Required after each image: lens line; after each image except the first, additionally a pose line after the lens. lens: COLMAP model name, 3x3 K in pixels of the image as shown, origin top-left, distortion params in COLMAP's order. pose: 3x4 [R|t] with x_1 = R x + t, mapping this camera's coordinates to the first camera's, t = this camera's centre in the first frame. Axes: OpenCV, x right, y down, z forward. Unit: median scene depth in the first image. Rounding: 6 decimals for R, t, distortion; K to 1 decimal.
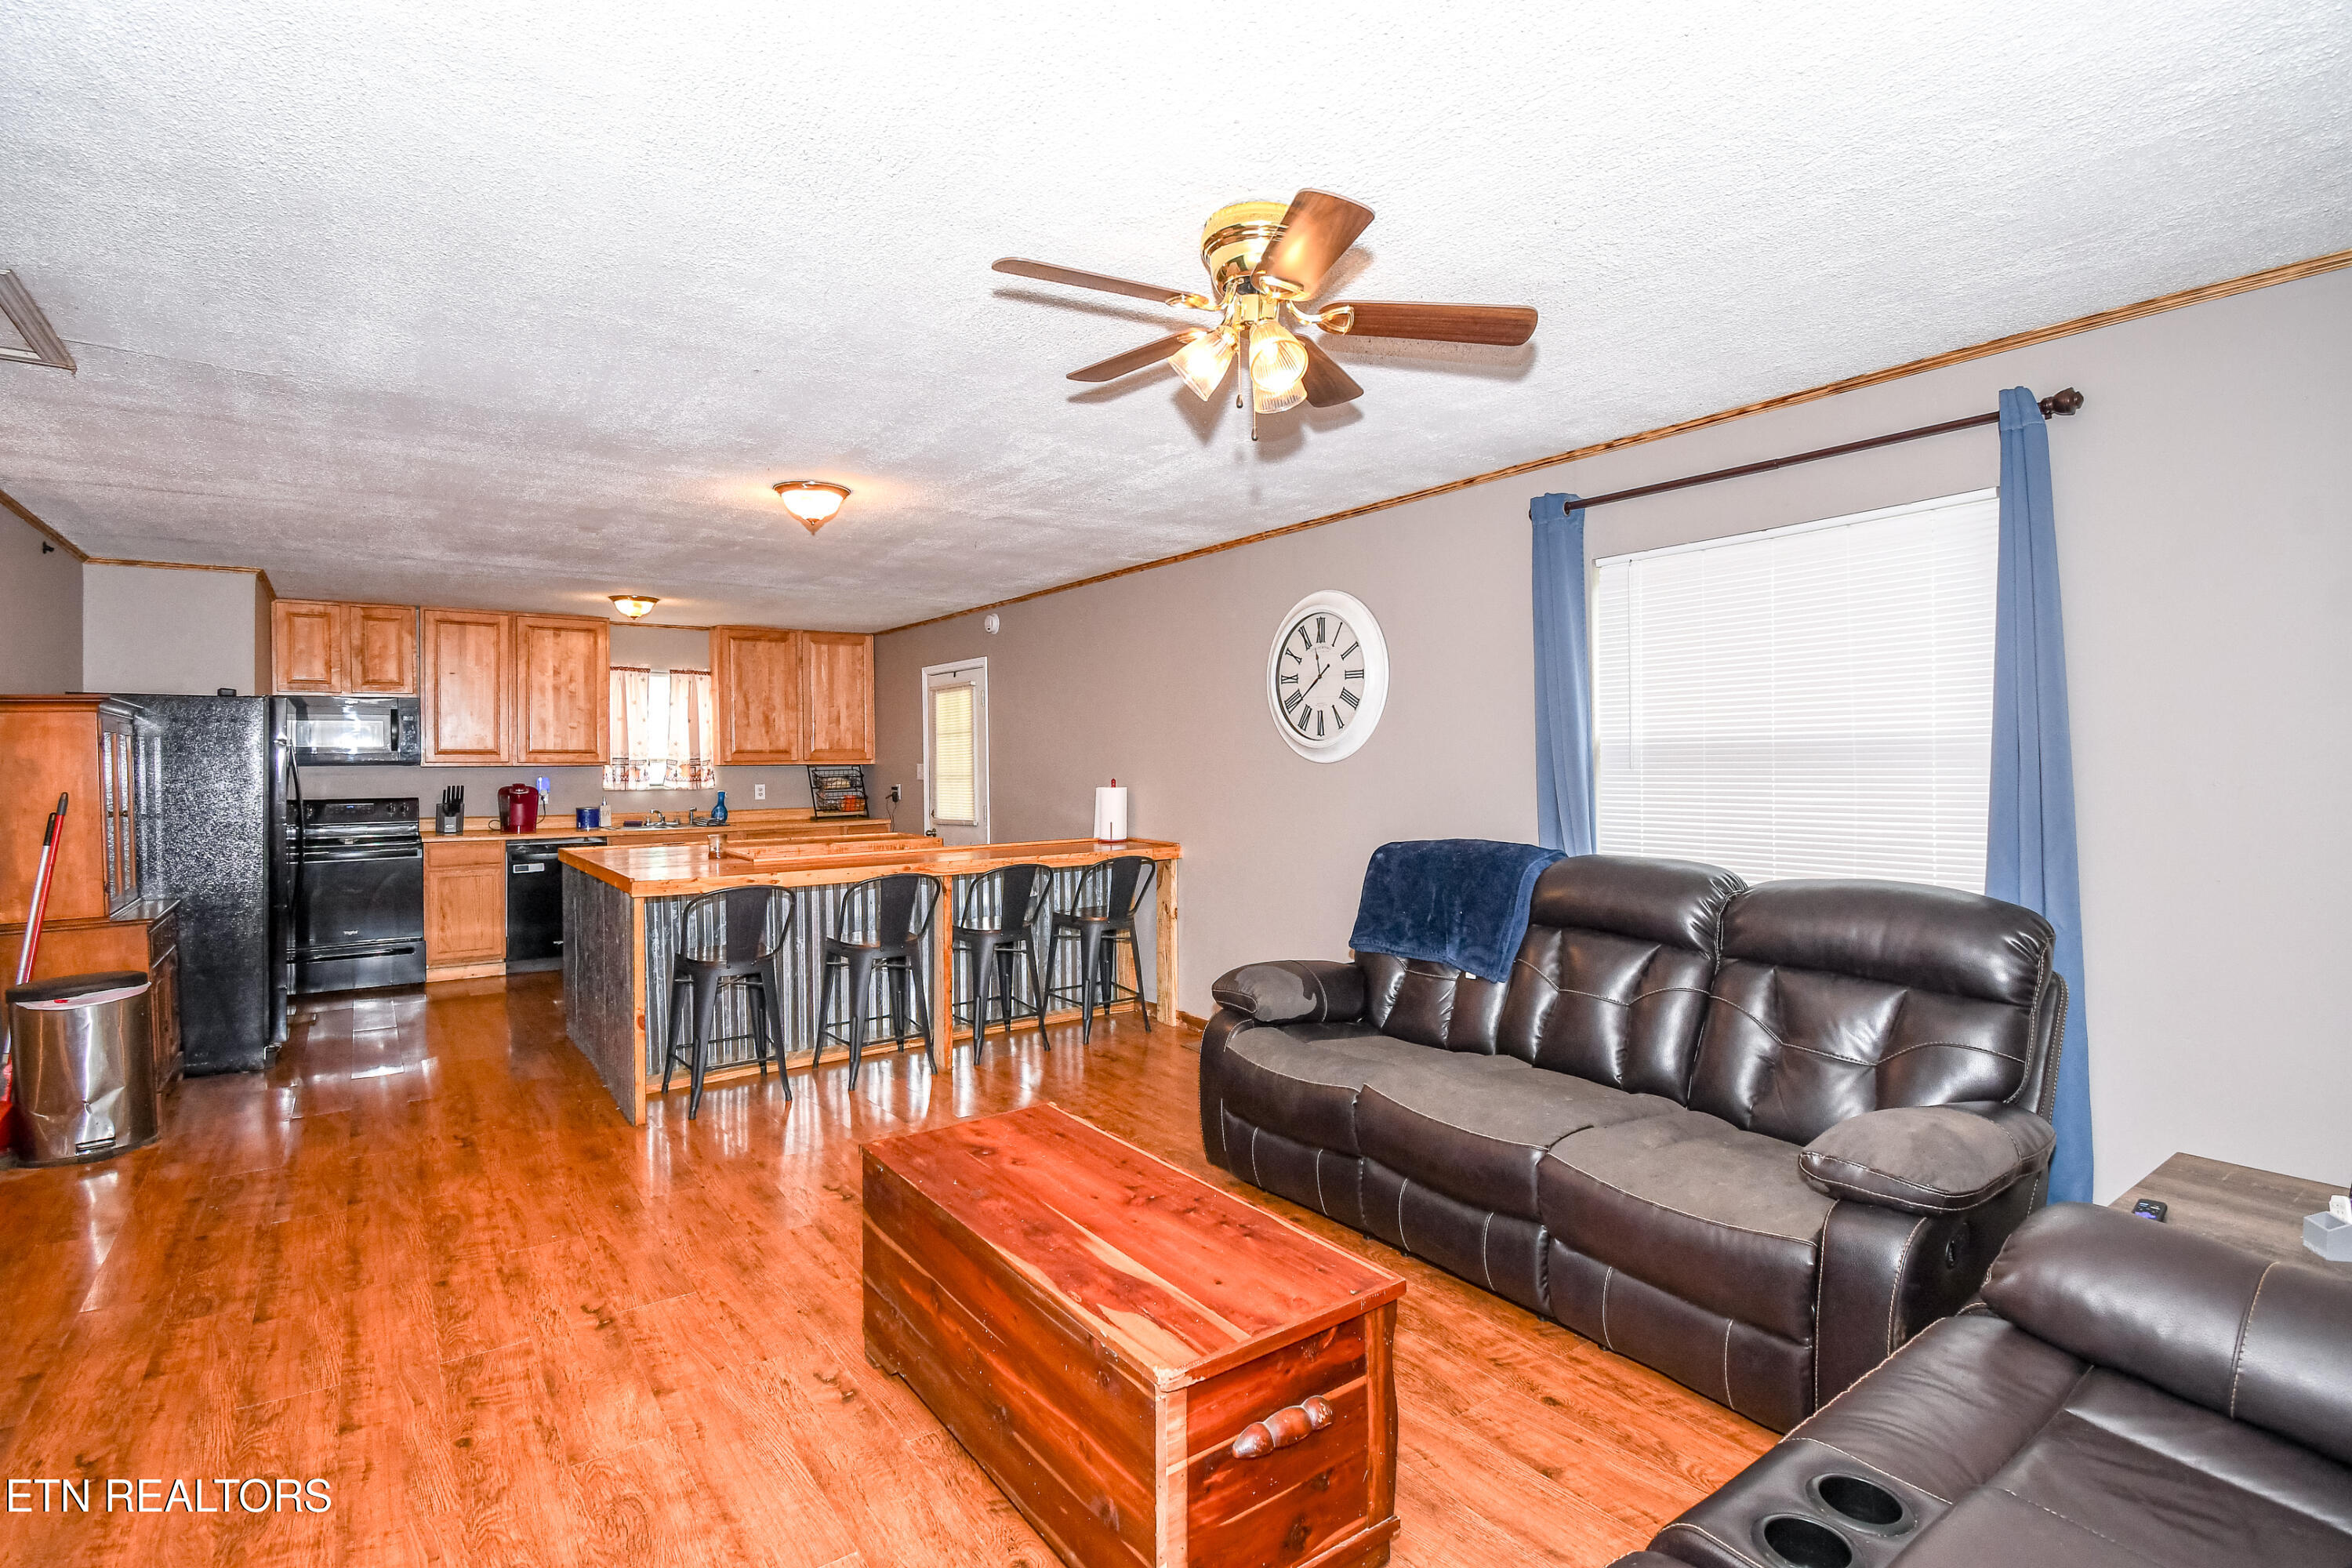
lens RADIAL K [[1094.4, 0, 1114.8], [0, 1094.4, 757.5], [0, 0, 1]] dist [-0.003800, -0.001283]
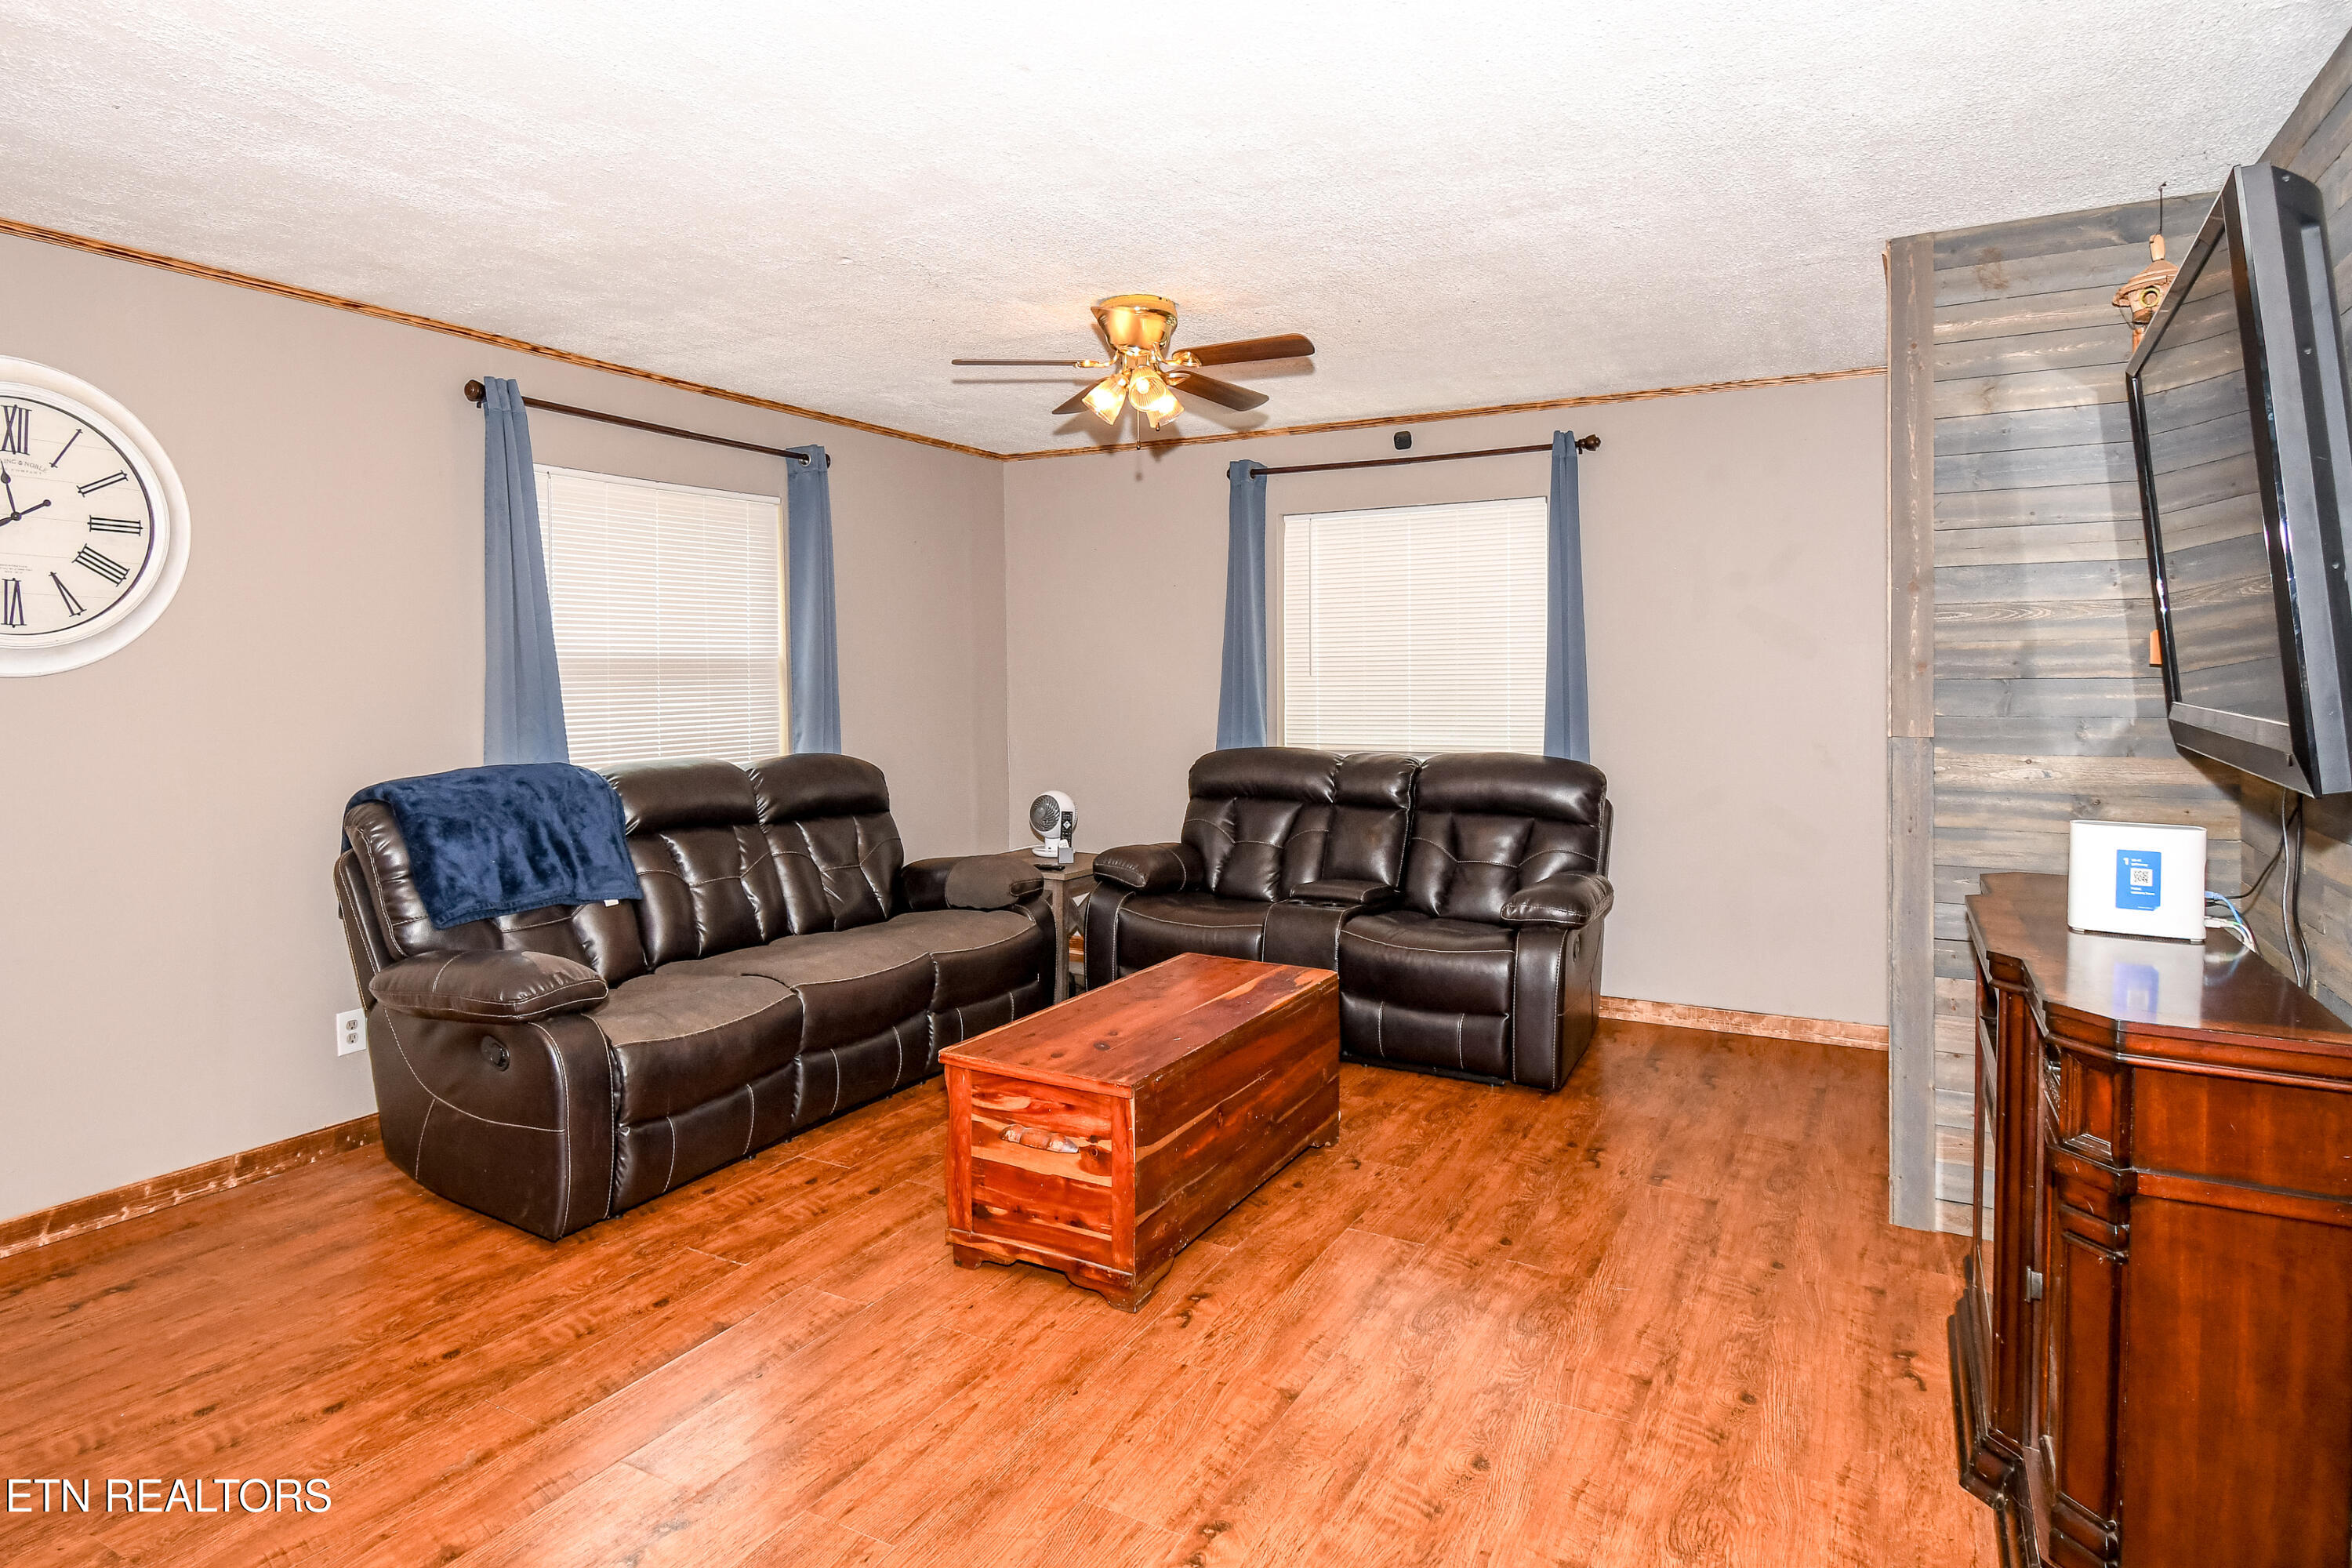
lens RADIAL K [[1348.9, 0, 1189.7], [0, 1348.9, 712.0], [0, 0, 1]] dist [0.029017, -0.024356]
pose [[-0.468114, -0.012428, 0.883581, -0.413876], [0.008164, 0.999798, 0.018388, 0.008945], [-0.883631, 0.015821, -0.467917, 0.492900]]
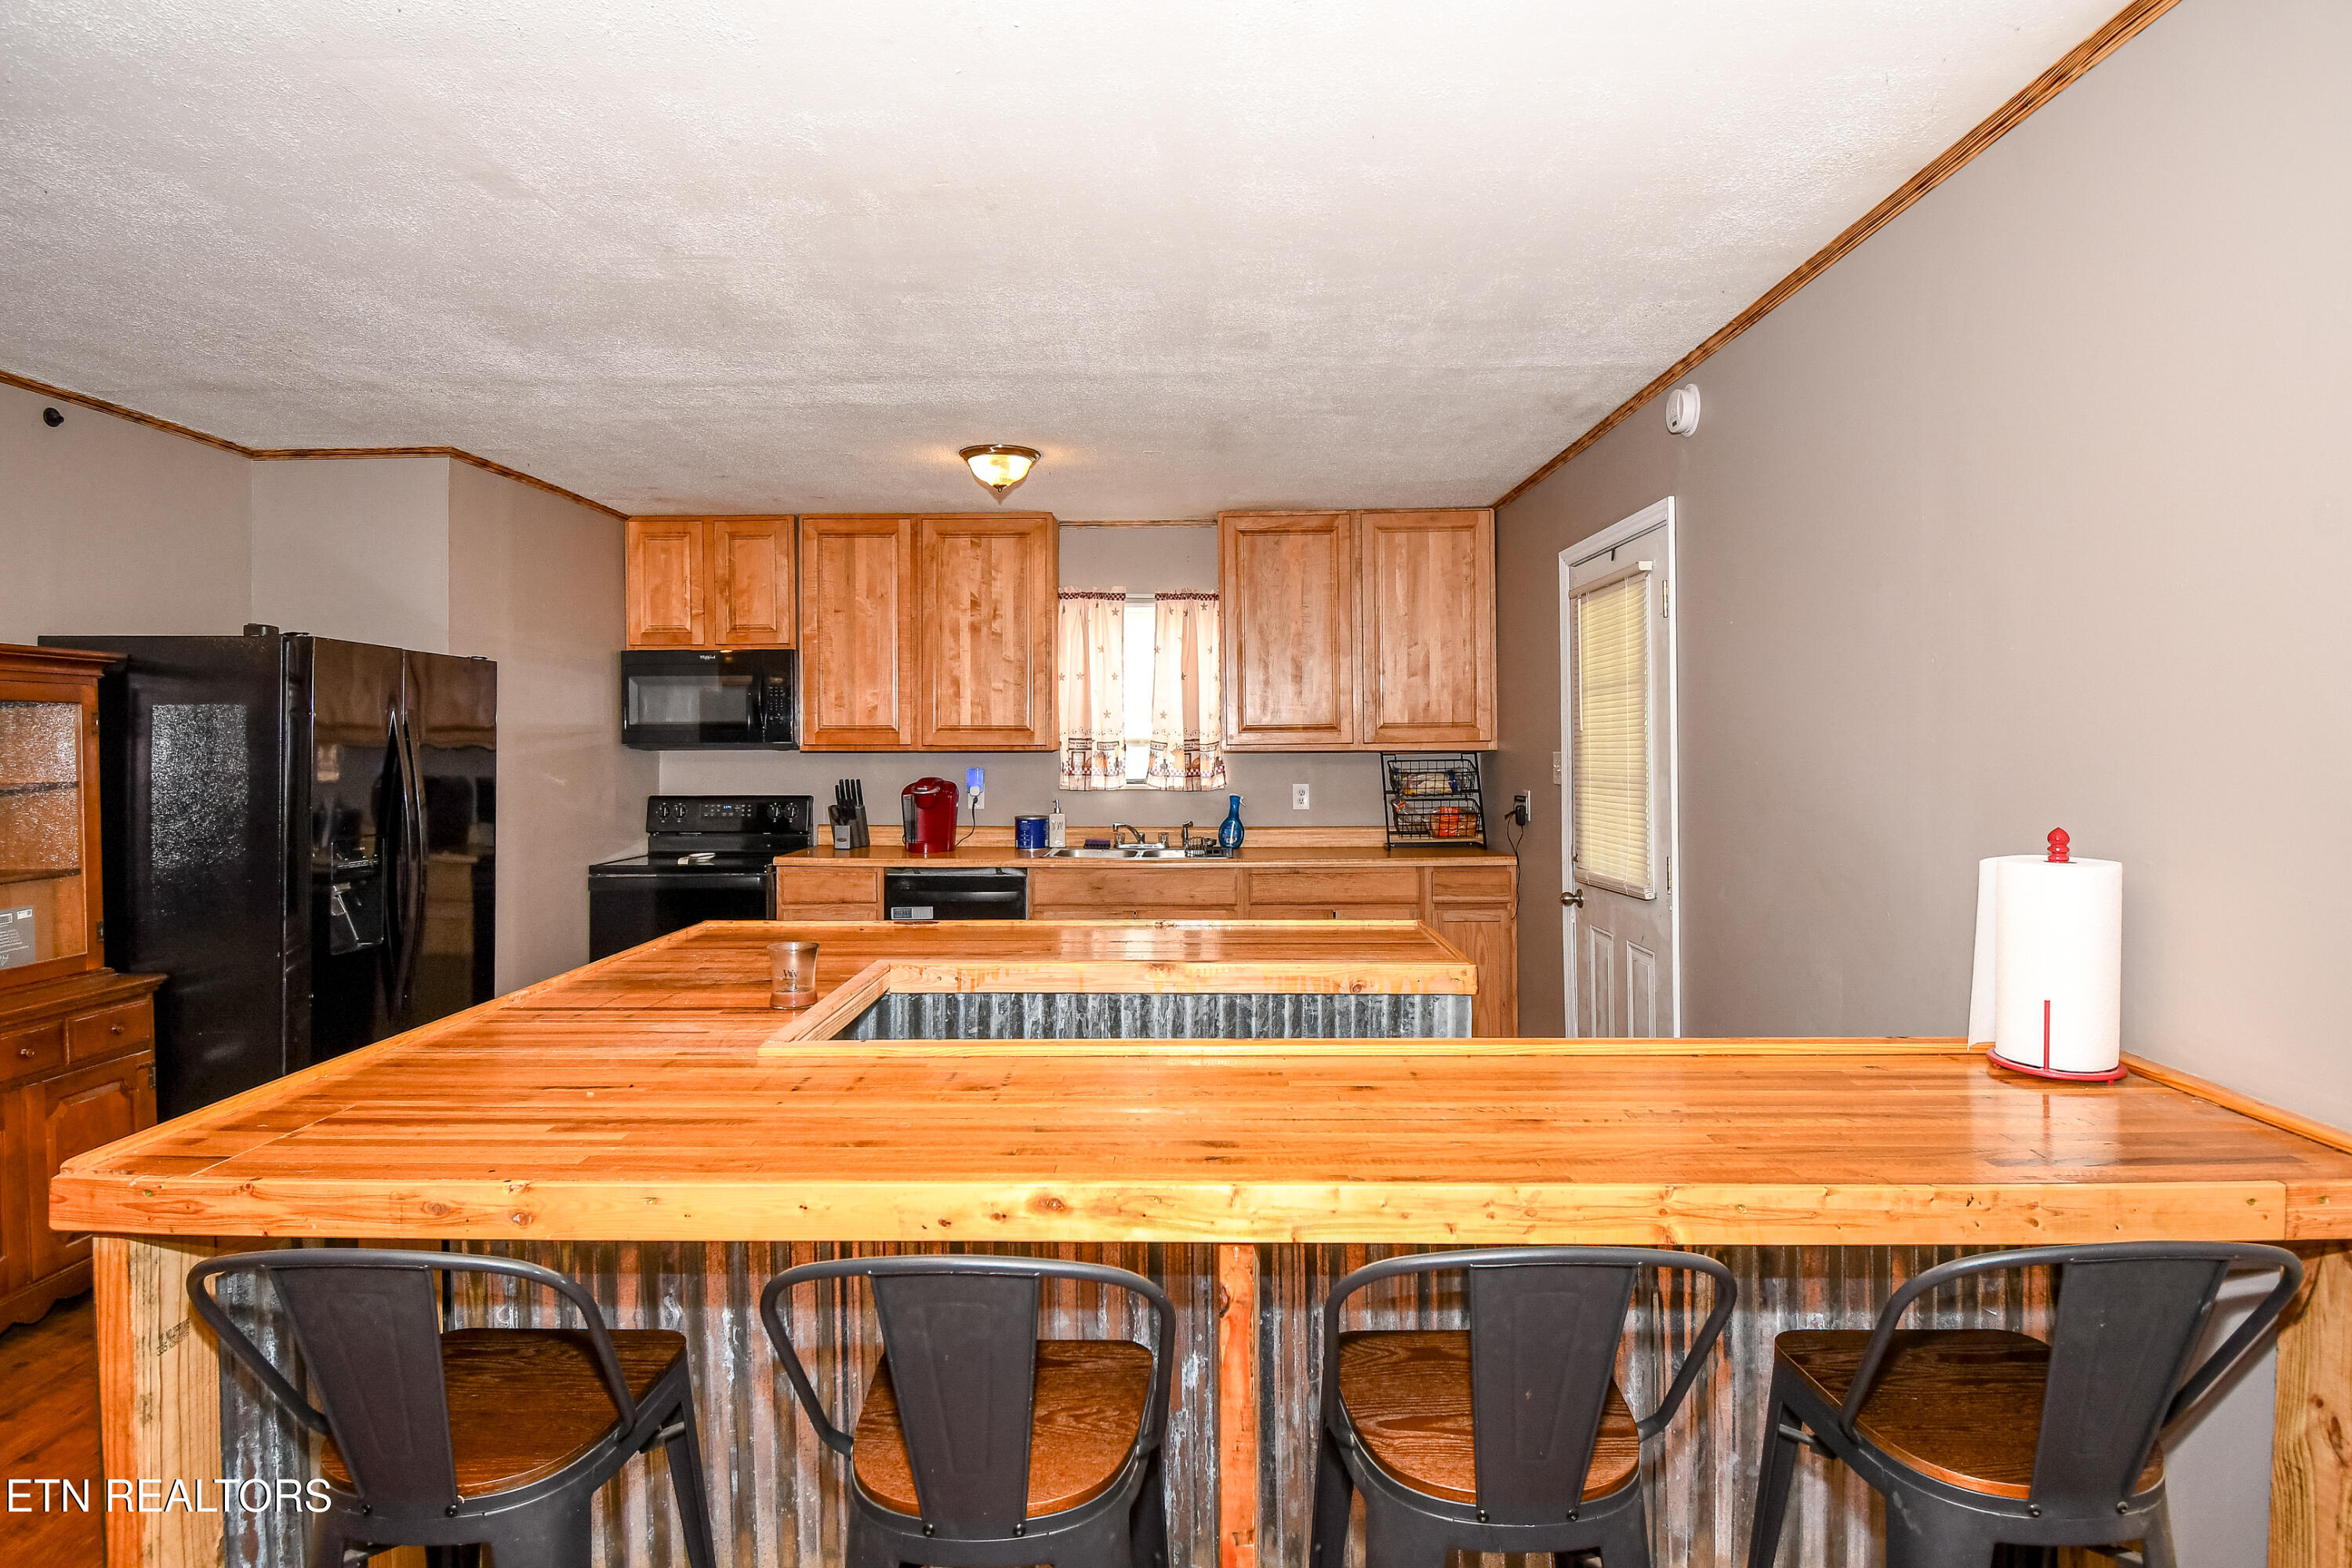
lens RADIAL K [[1233.6, 0, 1178.9], [0, 1233.6, 745.4], [0, 0, 1]] dist [0.017395, -0.031297]
pose [[0.824161, 0.005562, -0.566328, -0.005615], [-0.000796, 0.999962, 0.008662, -0.001802], [0.566355, -0.006688, 0.824134, 0.492438]]
